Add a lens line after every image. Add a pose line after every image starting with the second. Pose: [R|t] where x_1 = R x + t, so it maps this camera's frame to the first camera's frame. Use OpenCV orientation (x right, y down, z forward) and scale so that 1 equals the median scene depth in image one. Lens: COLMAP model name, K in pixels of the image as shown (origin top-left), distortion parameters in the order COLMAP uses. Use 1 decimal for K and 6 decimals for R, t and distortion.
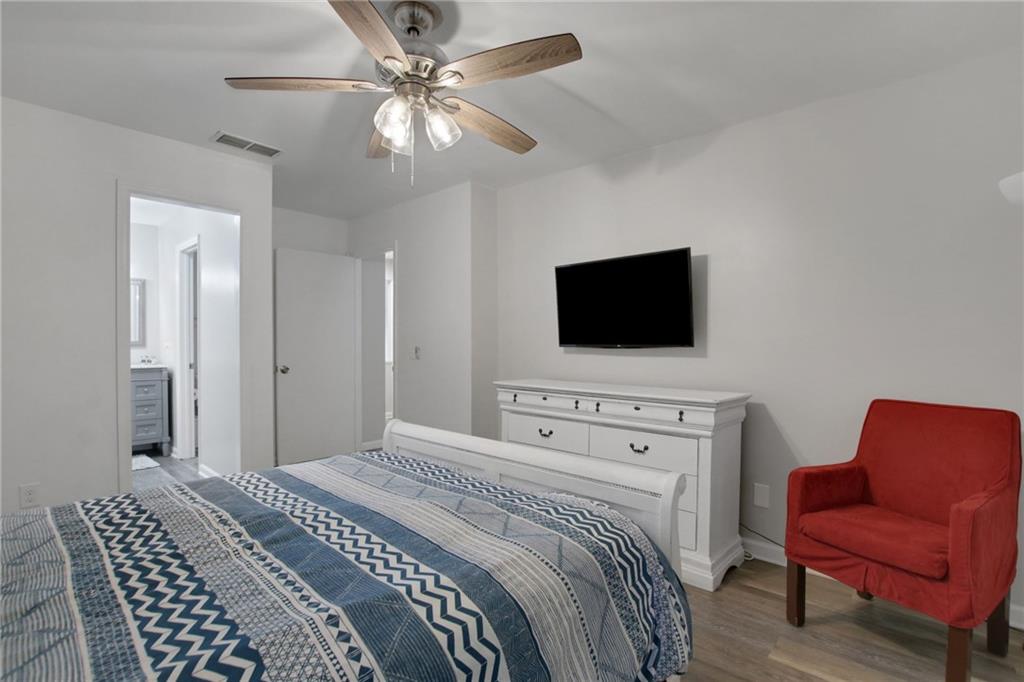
lens RADIAL K [[476.6, 0, 506.8], [0, 476.6, 350.5], [0, 0, 1]] dist [-0.027891, 0.003226]
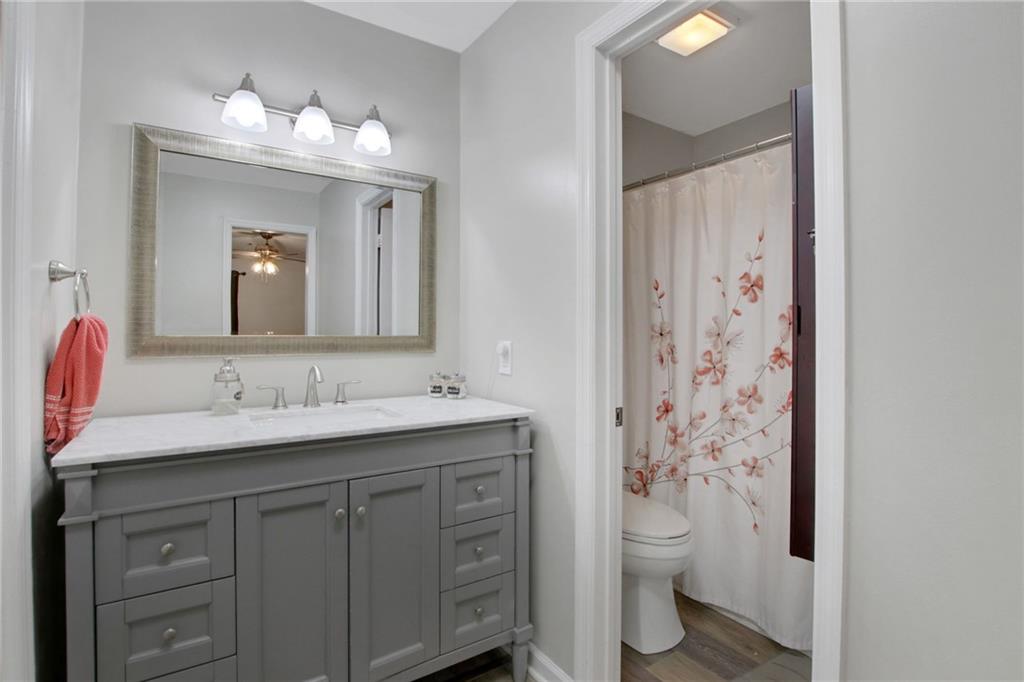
lens RADIAL K [[476.6, 0, 543.3], [0, 476.6, 326.5], [0, 0, 1]] dist [-0.027891, 0.003226]
pose [[0.976727, -0.017742, -0.213750, -0.968098], [0.012173, 0.999552, -0.027344, -0.029070], [0.214139, 0.024106, 0.976506, 1.010506]]
